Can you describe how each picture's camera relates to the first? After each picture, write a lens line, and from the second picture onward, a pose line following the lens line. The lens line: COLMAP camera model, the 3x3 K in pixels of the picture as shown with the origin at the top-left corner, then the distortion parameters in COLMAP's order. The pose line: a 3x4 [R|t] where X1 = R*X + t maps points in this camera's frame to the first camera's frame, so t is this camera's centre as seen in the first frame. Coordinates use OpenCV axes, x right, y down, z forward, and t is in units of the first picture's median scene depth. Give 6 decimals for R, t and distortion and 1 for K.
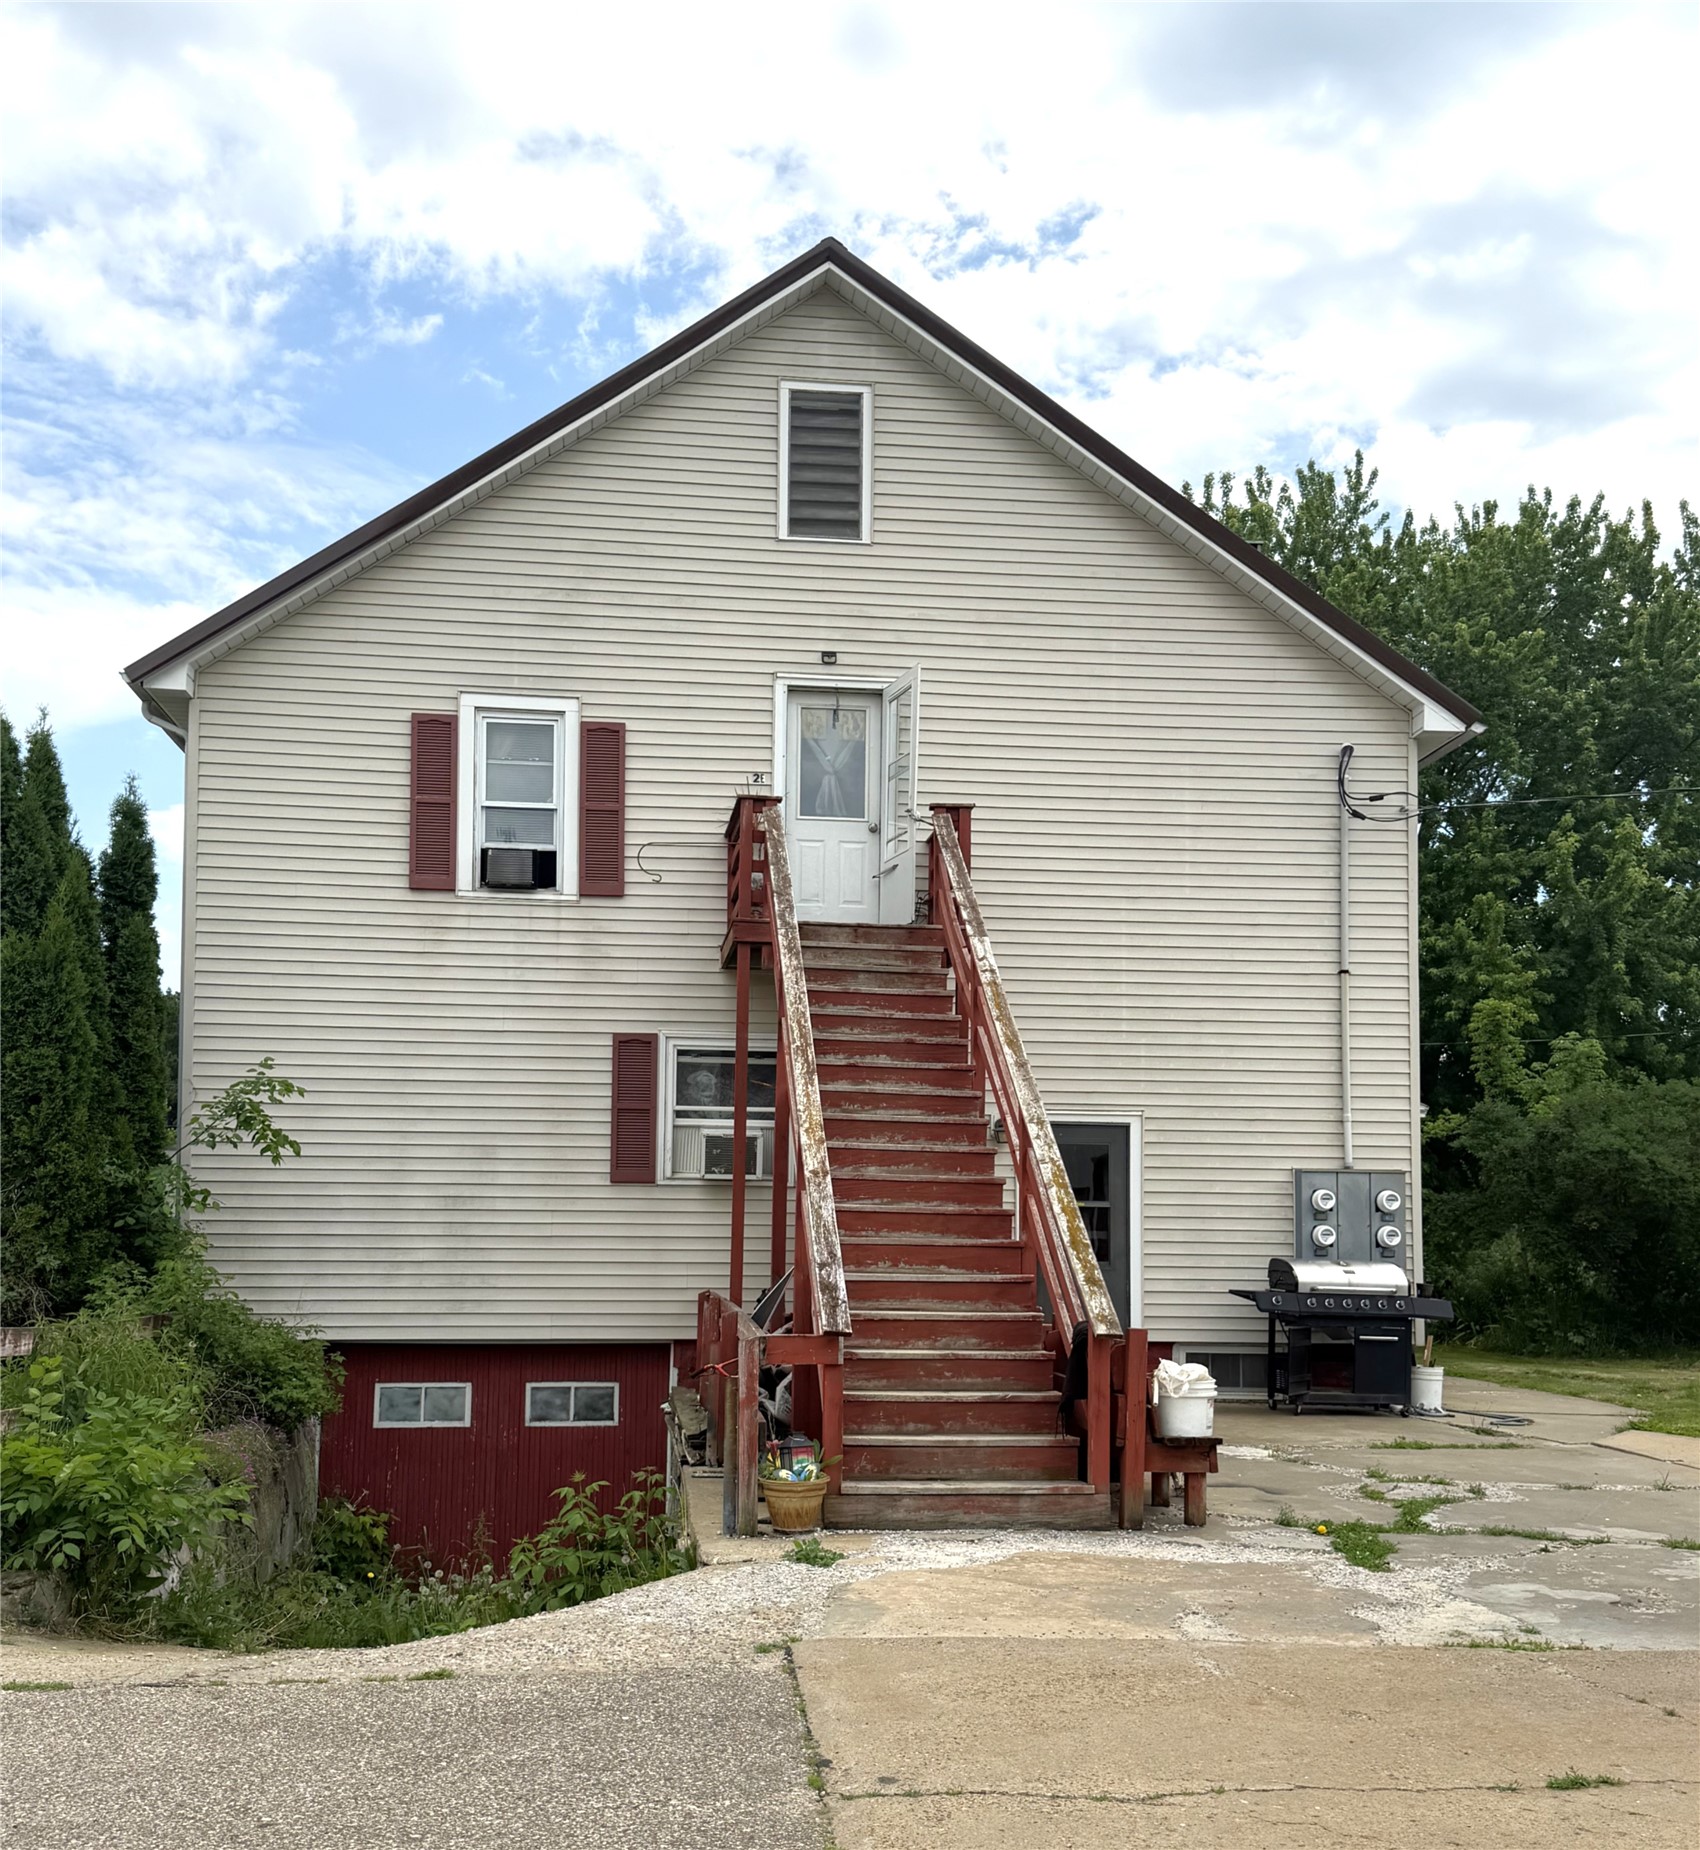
lens RADIAL K [[1940.0, 0, 848.6], [0, 1940.0, 1115.9], [0, 0, 1]] dist [0.189556, -0.384104]
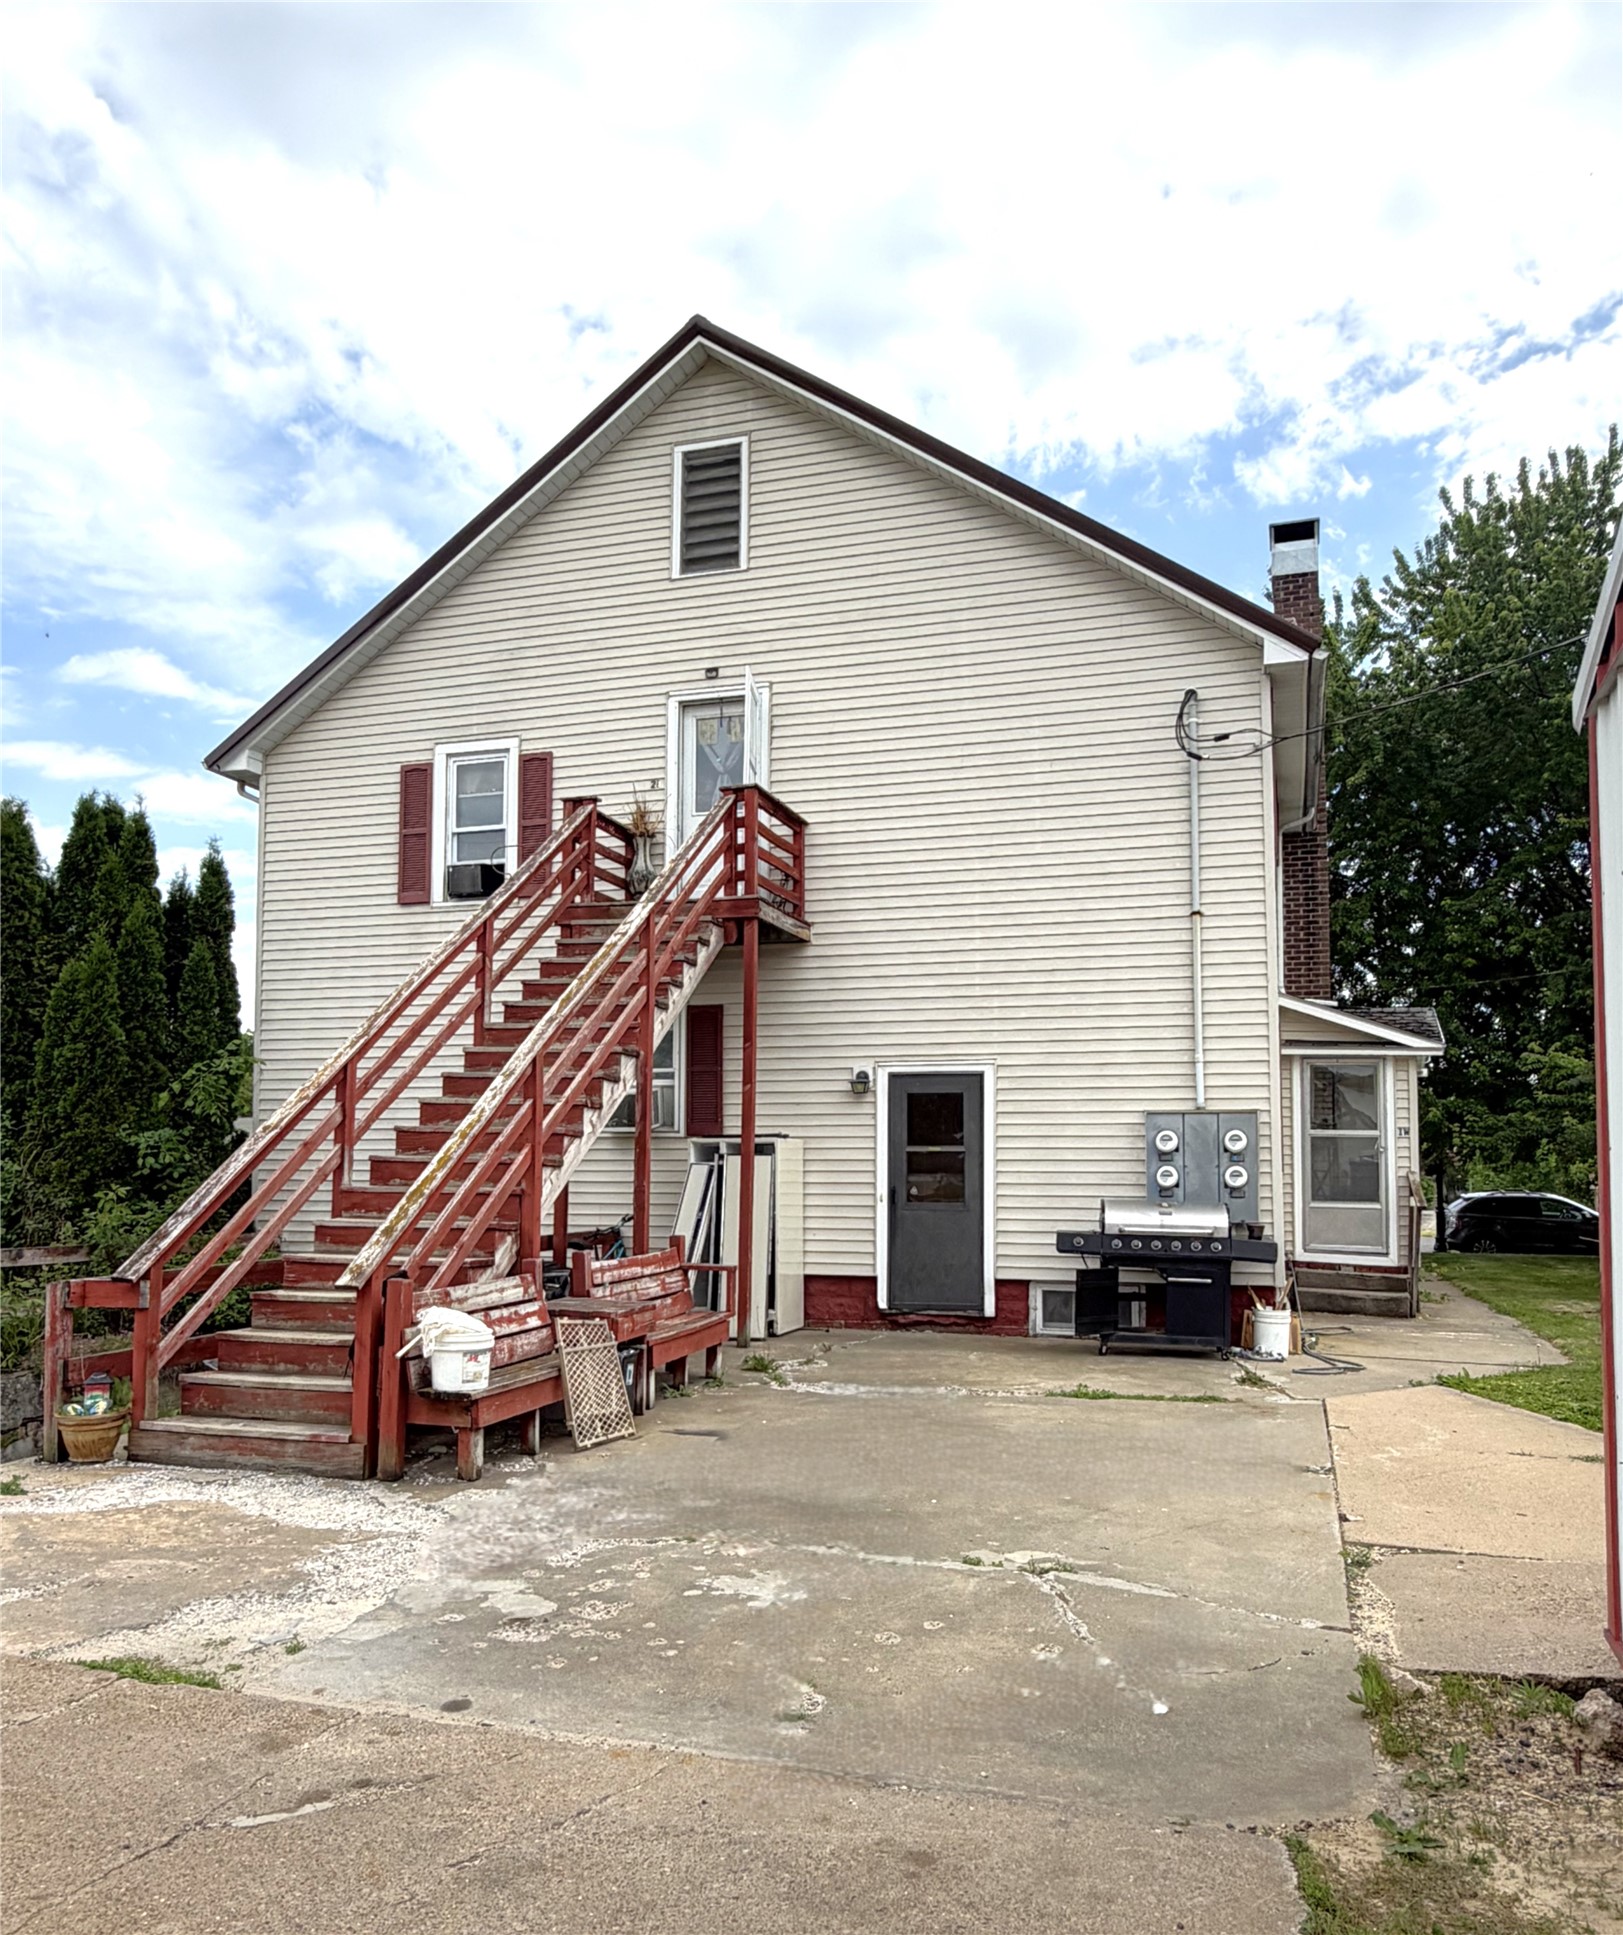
lens RADIAL K [[1466.2, 0, 810.2], [0, 1466.2, 1083.0], [0, 0, 1]] dist [-0.002029, -0.005468]
pose [[0.915676, -0.031314, -0.400696, 0.377048], [0.031025, 0.999493, -0.007211, 0.012747], [0.400719, -0.005829, 0.916183, 0.238846]]
